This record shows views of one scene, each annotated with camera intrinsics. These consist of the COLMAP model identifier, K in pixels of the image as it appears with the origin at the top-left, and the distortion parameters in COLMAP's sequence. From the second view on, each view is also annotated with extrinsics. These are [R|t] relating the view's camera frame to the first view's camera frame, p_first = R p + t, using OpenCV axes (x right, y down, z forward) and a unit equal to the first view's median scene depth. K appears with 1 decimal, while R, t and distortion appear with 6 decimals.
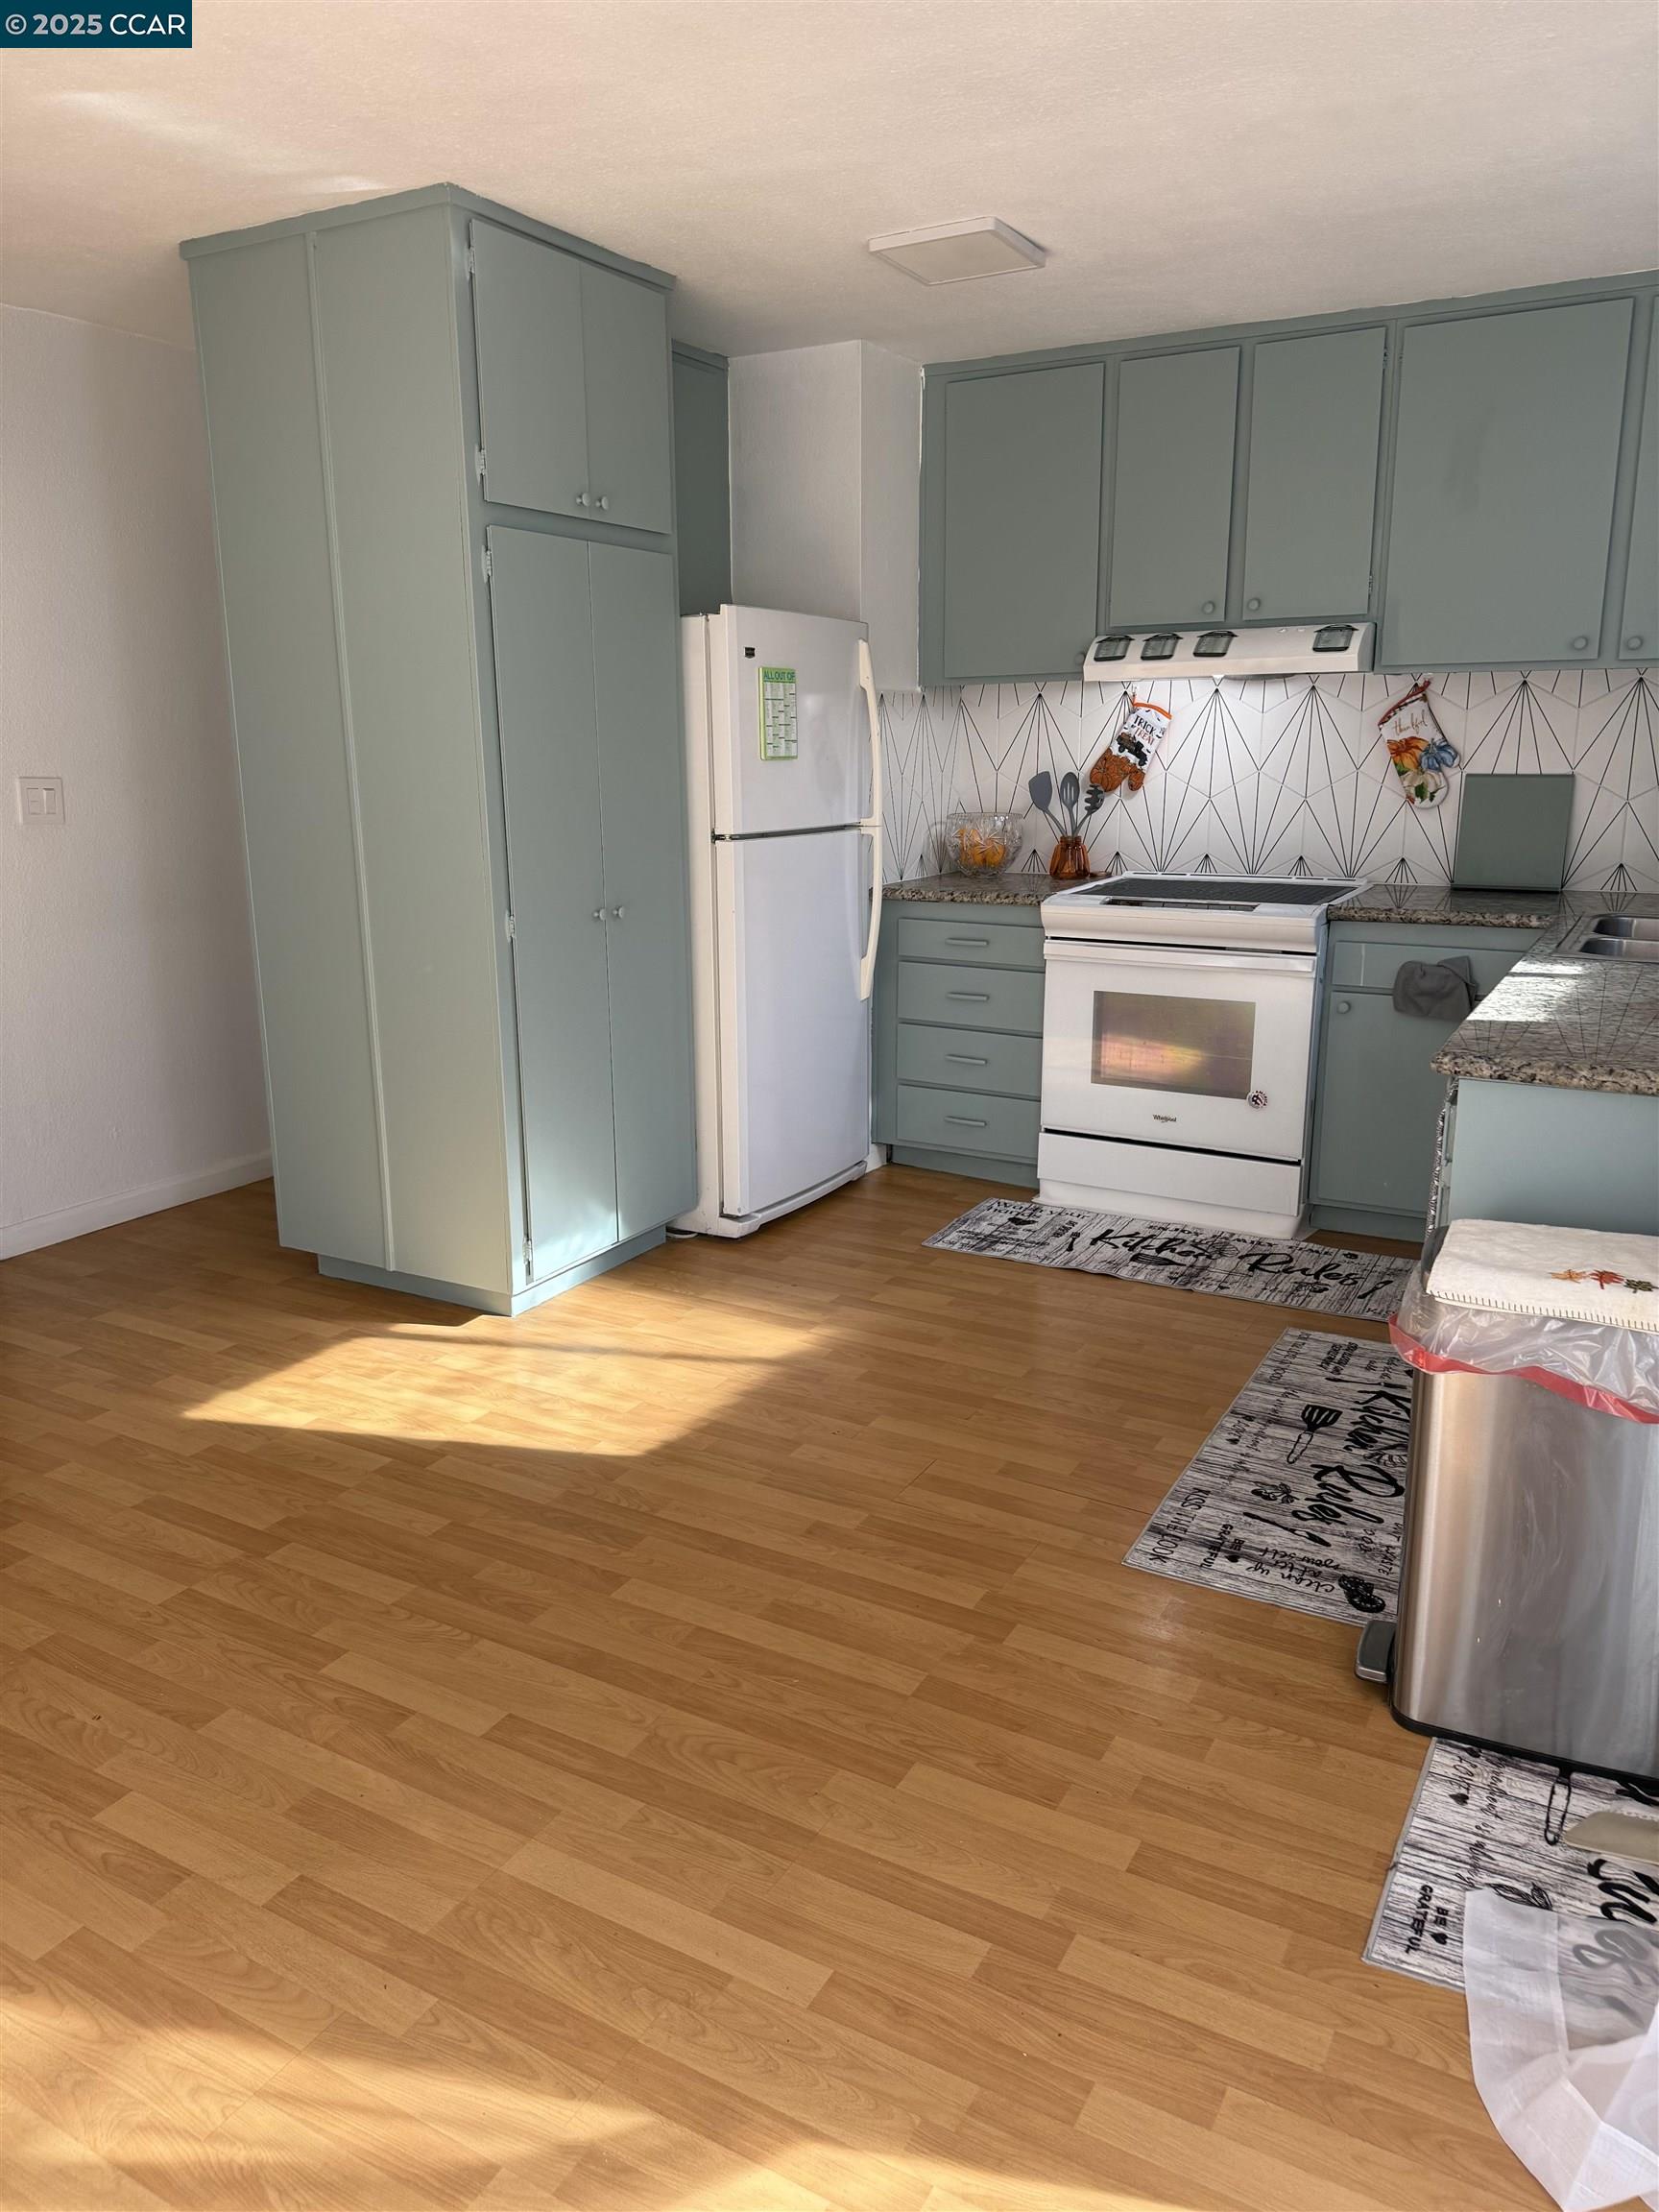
lens RADIAL K [[1558.3, 0, 822.7], [0, 1558.3, 1104.5], [0, 0, 1]] dist [0.164505, -0.300116]
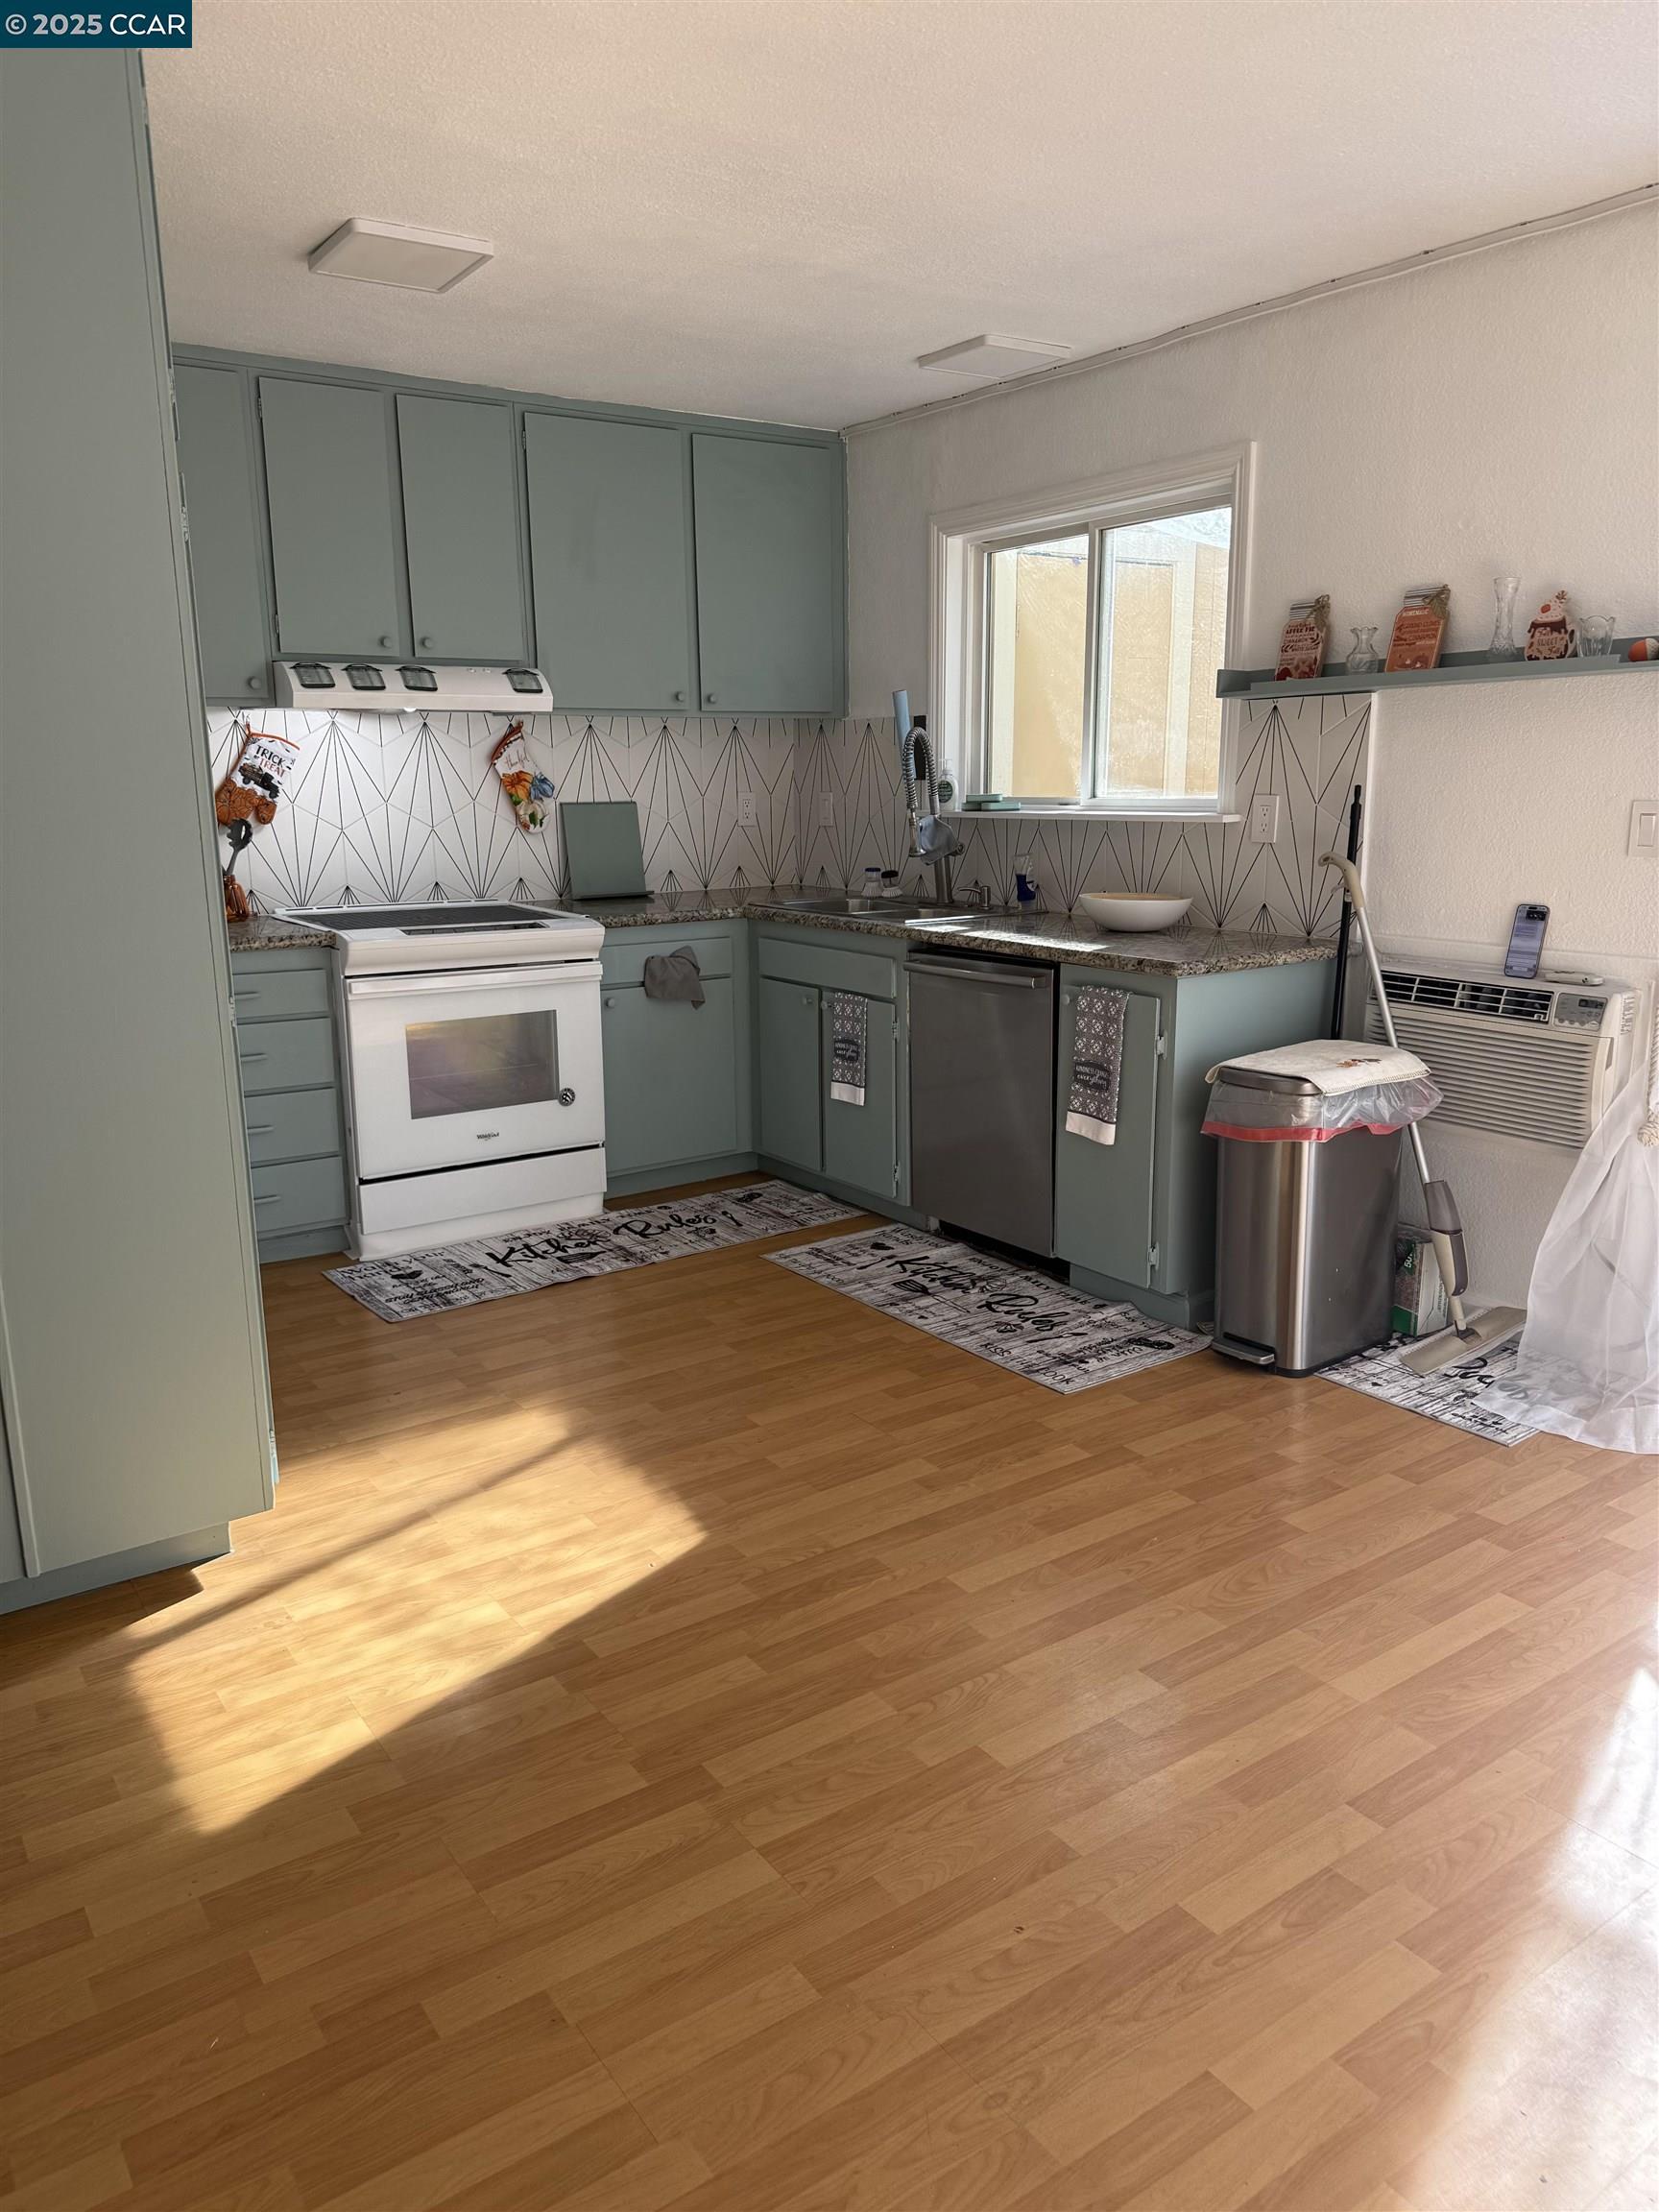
lens RADIAL K [[1558.3, 0, 822.7], [0, 1558.3, 1104.5], [0, 0, 1]] dist [0.164505, -0.300116]
pose [[0.413719, -0.190657, 0.890217, -0.697808], [0.217734, 0.970170, 0.106591, -0.084447], [-0.883985, 0.149732, 0.442890, 0.400765]]
